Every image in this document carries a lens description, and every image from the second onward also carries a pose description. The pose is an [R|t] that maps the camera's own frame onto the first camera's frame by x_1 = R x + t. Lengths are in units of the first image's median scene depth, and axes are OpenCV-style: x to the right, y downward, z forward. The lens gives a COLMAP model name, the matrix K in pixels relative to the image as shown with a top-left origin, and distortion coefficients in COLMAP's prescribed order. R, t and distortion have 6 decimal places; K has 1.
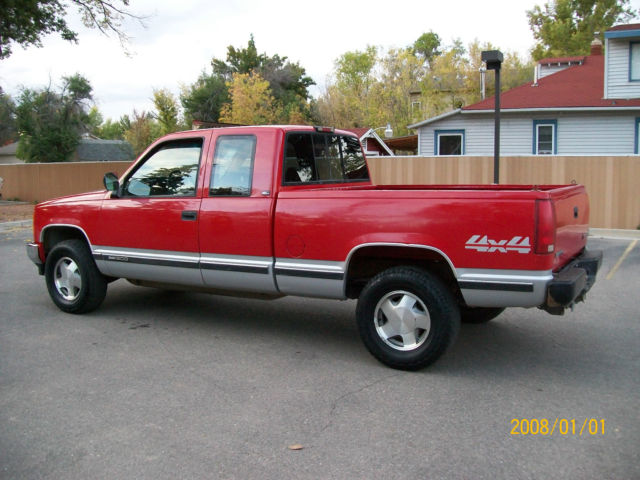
lens RADIAL K [[662.7, 0, 322.4], [0, 662.7, 225.1], [0, 0, 1]] dist [-0.195818, 0.177751]
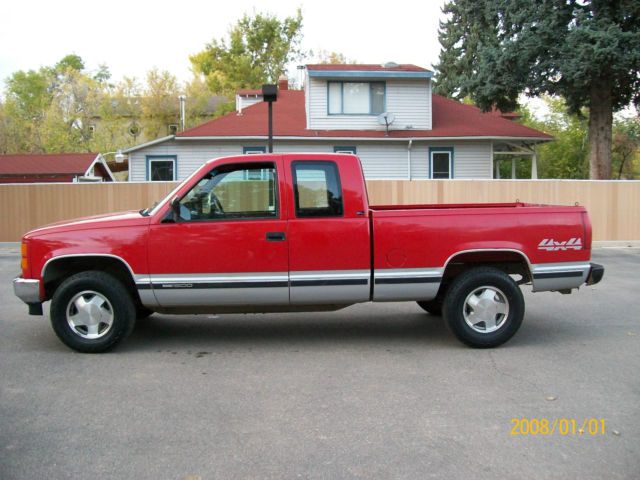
lens RADIAL K [[662.7, 0, 322.4], [0, 662.7, 225.1], [0, 0, 1]] dist [-0.195818, 0.177751]
pose [[0.839926, -0.029212, 0.541915, -0.172109], [0.050067, 0.998463, -0.023777, -0.000962], [-0.540387, 0.047103, 0.840097, 0.019425]]
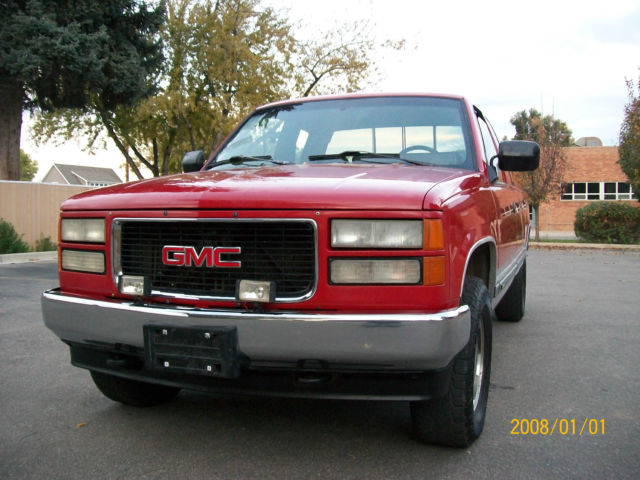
lens RADIAL K [[662.7, 0, 322.4], [0, 662.7, 225.1], [0, 0, 1]] dist [-0.195818, 0.177751]
pose [[-0.167083, -0.015069, 0.985828, -0.231611], [0.085165, 0.995925, 0.029657, -0.009298], [-0.982258, 0.088913, -0.165119, 0.332086]]
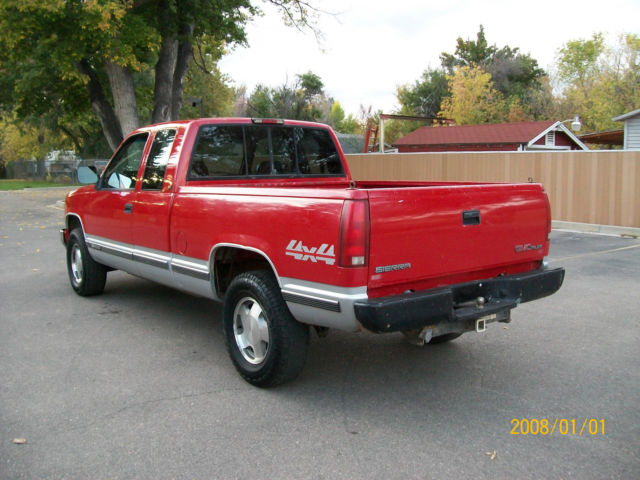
lens RADIAL K [[662.7, 0, 322.4], [0, 662.7, 225.1], [0, 0, 1]] dist [-0.195818, 0.177751]
pose [[0.925821, 0.037306, -0.376117, 0.113082], [-0.034222, 0.999303, 0.014880, -0.003455], [0.376411, -0.000904, 0.926453, 0.040708]]
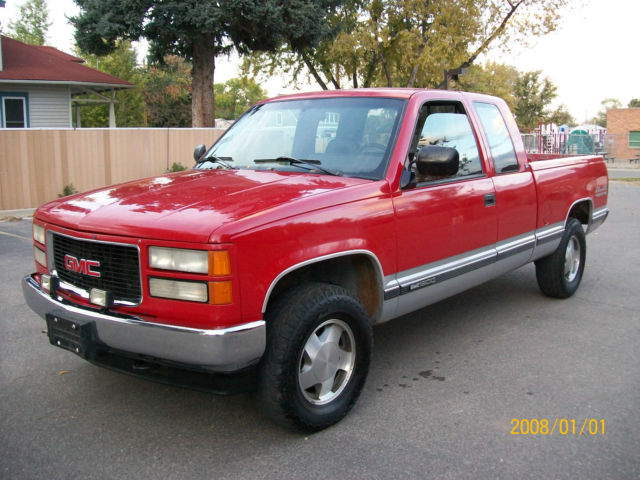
lens RADIAL K [[662.7, 0, 322.4], [0, 662.7, 225.1], [0, 0, 1]] dist [-0.195818, 0.177751]
pose [[0.175593, -0.126769, 0.976267, -0.249230], [0.089777, 0.989604, 0.112353, -0.022411], [-0.980361, 0.067918, 0.185149, 0.256657]]
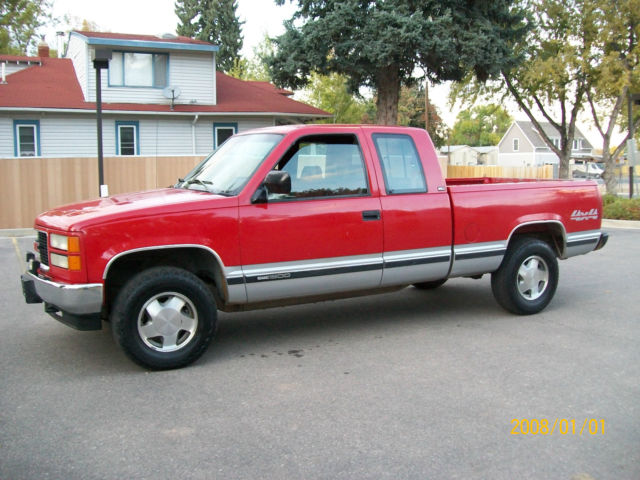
lens RADIAL K [[662.7, 0, 322.4], [0, 662.7, 225.1], [0, 0, 1]] dist [-0.195818, 0.177751]
pose [[0.527933, -0.076193, 0.845862, -0.257109], [0.078812, 0.996065, 0.040534, -0.011006], [-0.845622, 0.045264, 0.531860, 0.133470]]
